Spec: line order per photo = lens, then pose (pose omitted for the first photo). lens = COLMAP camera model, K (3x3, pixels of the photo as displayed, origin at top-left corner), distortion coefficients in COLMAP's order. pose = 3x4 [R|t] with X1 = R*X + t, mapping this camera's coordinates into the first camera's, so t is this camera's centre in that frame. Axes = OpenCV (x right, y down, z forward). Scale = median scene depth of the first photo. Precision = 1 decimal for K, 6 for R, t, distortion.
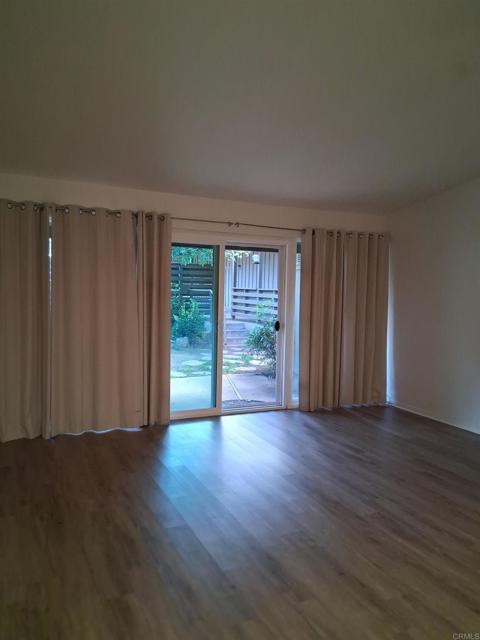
lens RADIAL K [[488.3, 0, 240.0], [0, 488.3, 320.0], [0, 0, 1]] dist [0.119179, -0.195480]
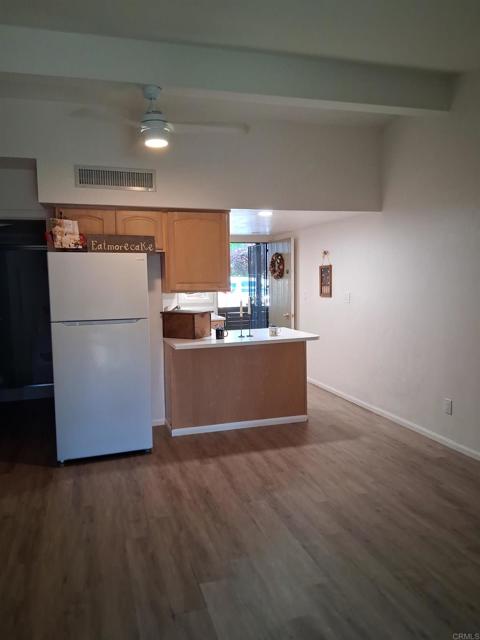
lens RADIAL K [[488.3, 0, 240.0], [0, 488.3, 320.0], [0, 0, 1]] dist [0.119179, -0.195480]
pose [[-0.988790, -0.023053, 0.147525, 0.141291], [-0.000343, 0.988358, 0.152147, -0.131985], [-0.149315, 0.150391, -0.977286, 1.956527]]
